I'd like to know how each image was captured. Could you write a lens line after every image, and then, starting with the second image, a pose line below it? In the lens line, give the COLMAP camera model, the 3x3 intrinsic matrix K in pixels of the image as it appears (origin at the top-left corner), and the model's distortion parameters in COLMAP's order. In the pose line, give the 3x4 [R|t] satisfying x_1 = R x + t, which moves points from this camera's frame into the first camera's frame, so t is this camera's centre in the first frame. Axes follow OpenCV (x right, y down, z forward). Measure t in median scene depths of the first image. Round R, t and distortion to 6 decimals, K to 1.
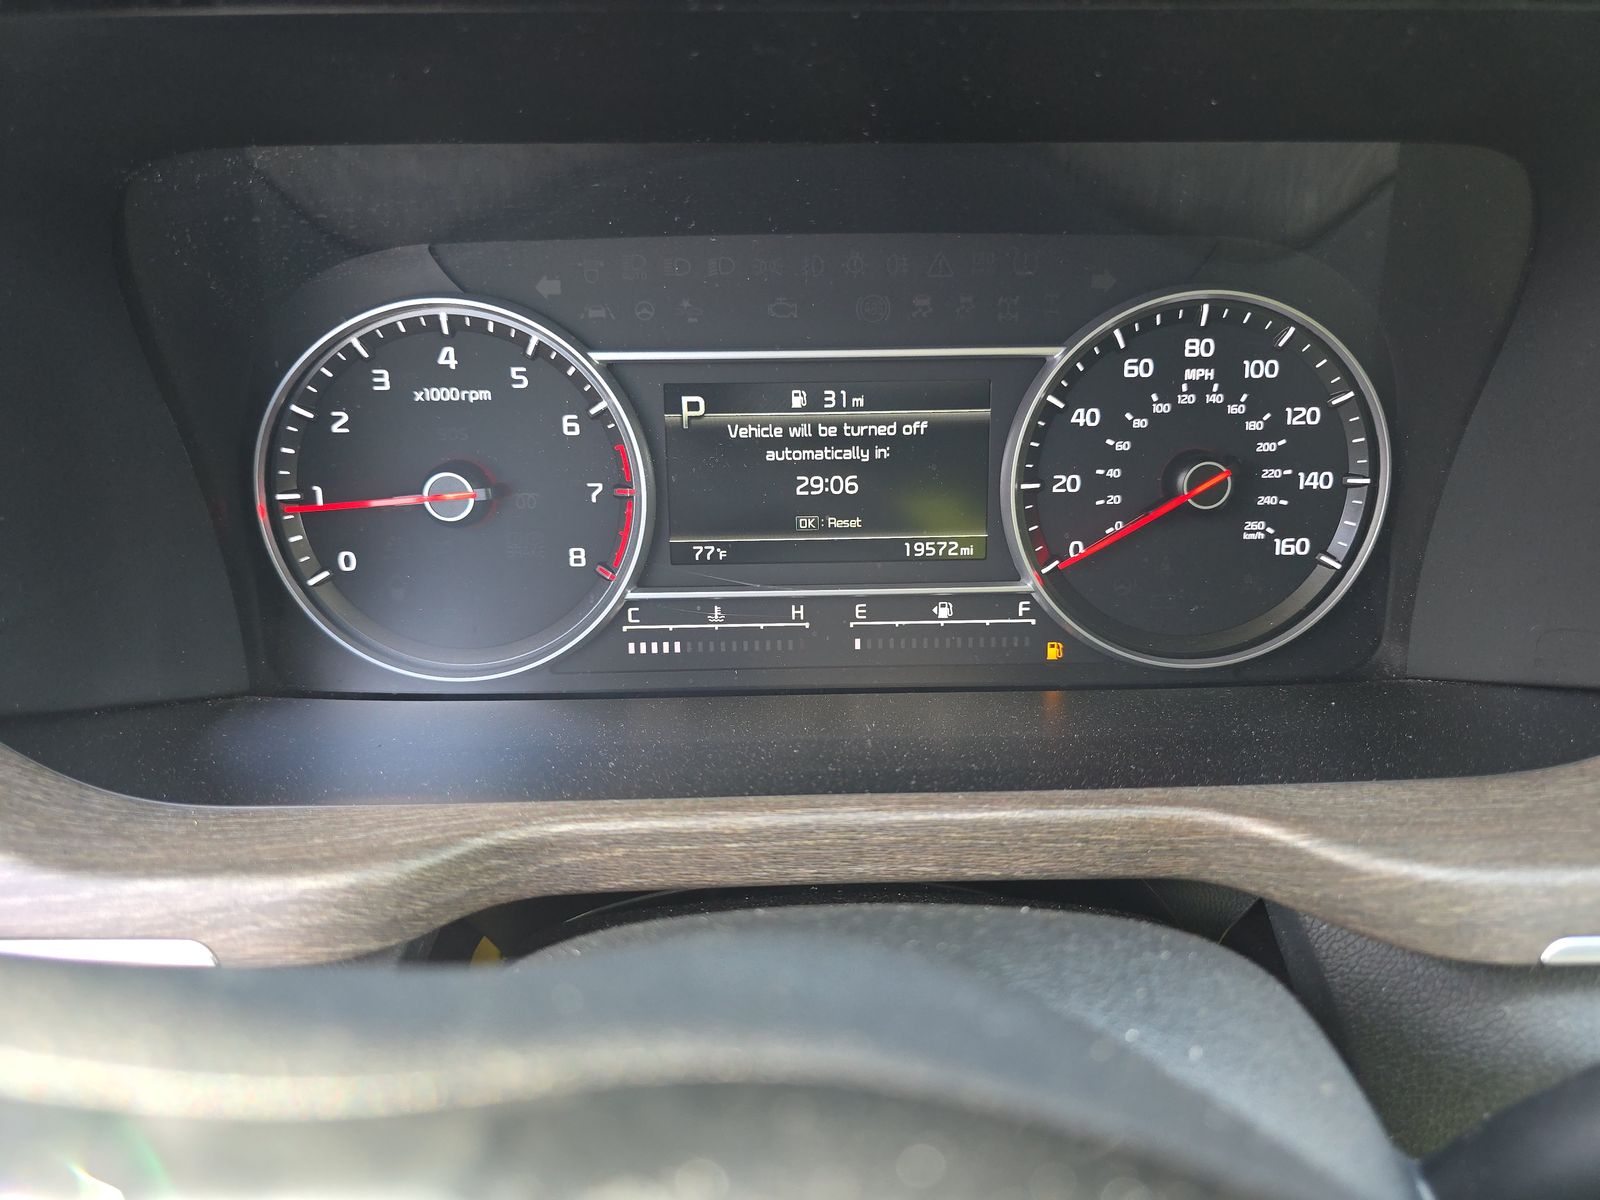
lens RADIAL K [[1096.3, 0, 806.0], [0, 1096.3, 613.4], [0, 0, 1]] dist [0.023158, -0.038226]
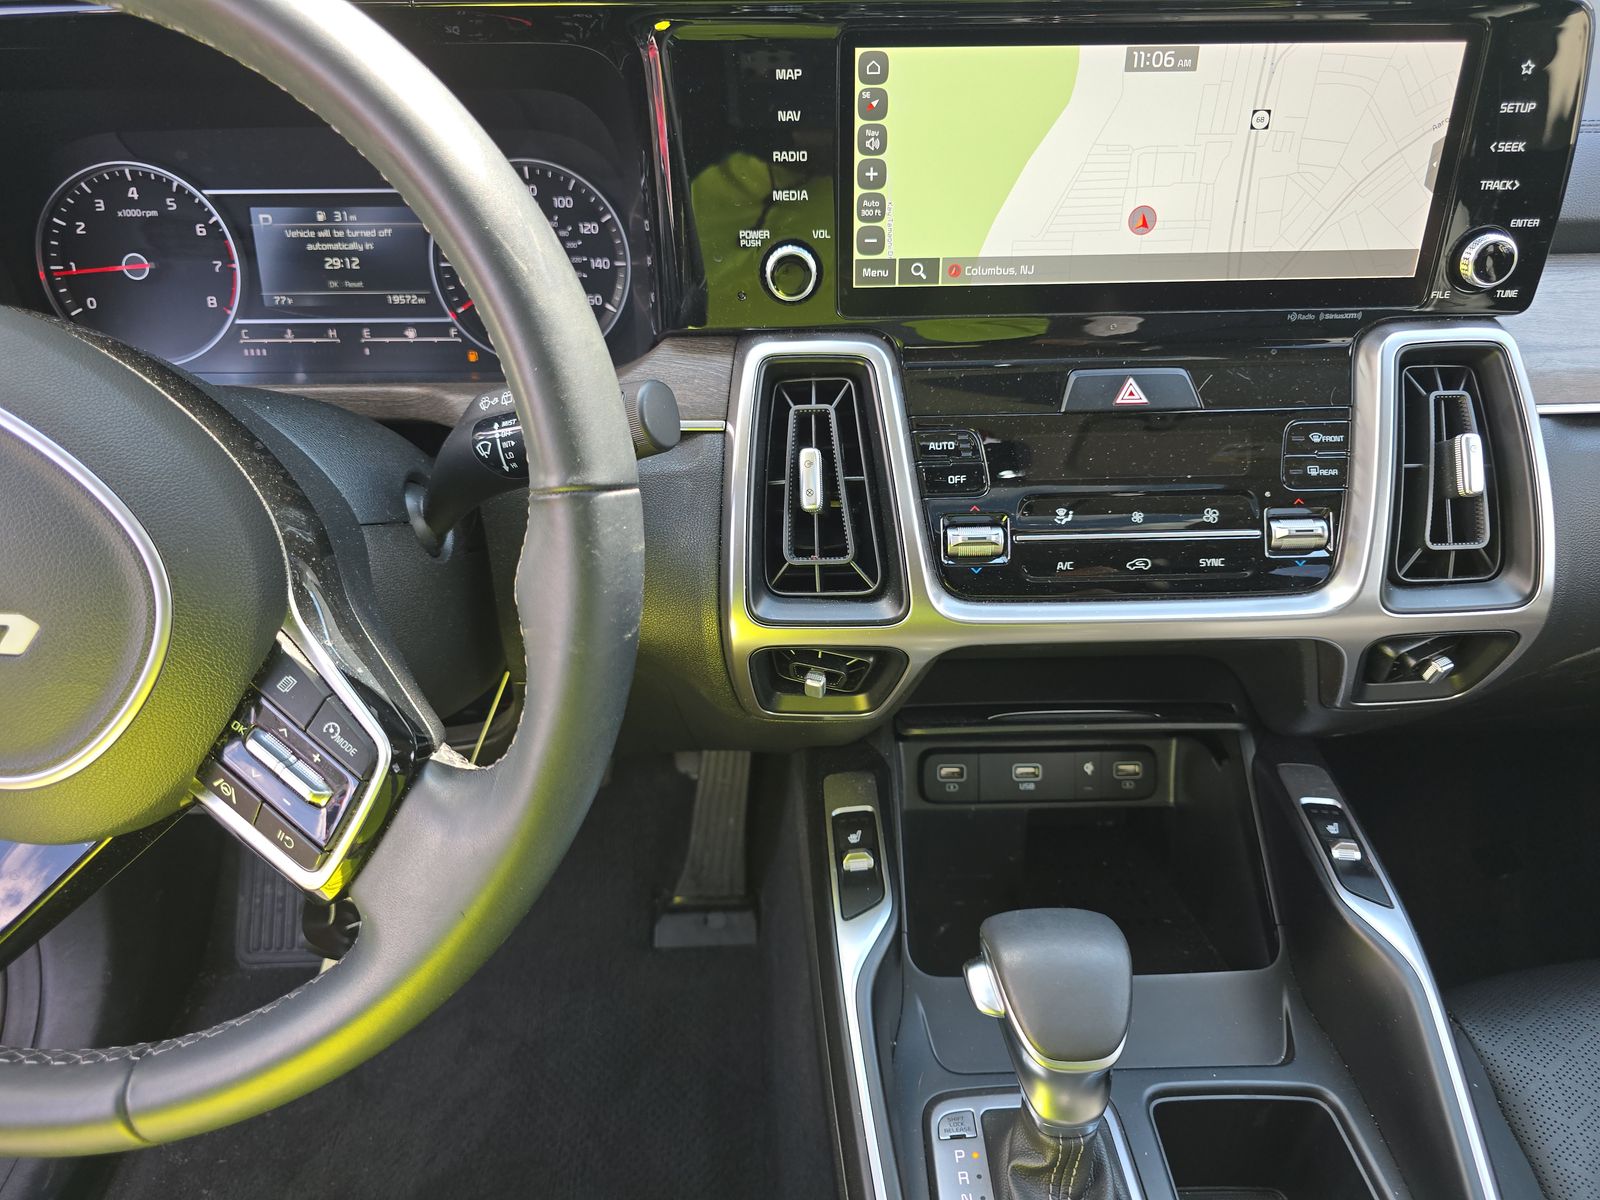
lens RADIAL K [[1096.3, 0, 803.1], [0, 1096.3, 615.0], [0, 0, 1]] dist [0.023158, -0.038226]
pose [[0.999969, 0.004100, 0.006795, 0.817986], [-0.004818, 0.994009, 0.109188, 0.279529], [-0.006307, -0.109217, 0.993998, -0.976506]]
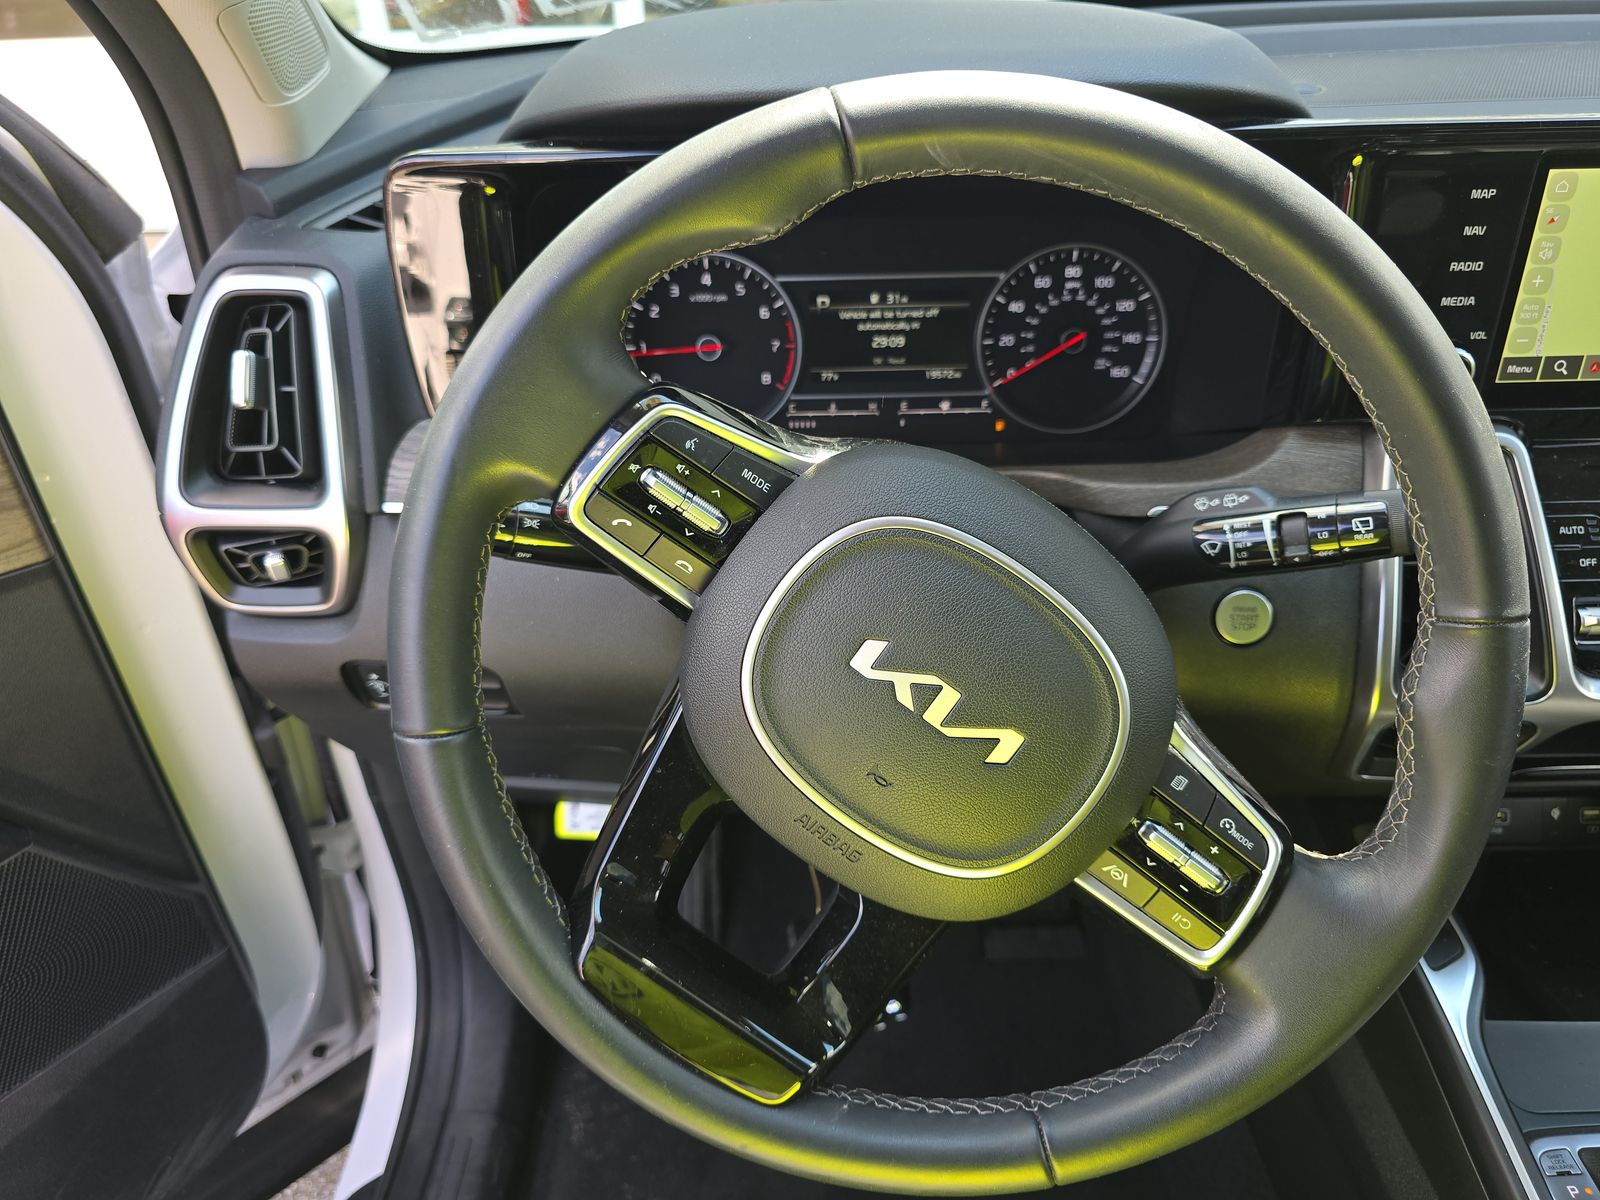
lens RADIAL K [[1096.3, 0, 799.9], [0, 1096.3, 616.3], [0, 0, 1]] dist [0.023158, -0.038226]
pose [[0.999019, 0.007452, -0.043654, -0.052815], [-0.001841, 0.991874, 0.127208, 0.130955], [0.044247, -0.127003, 0.990915, -1.103970]]
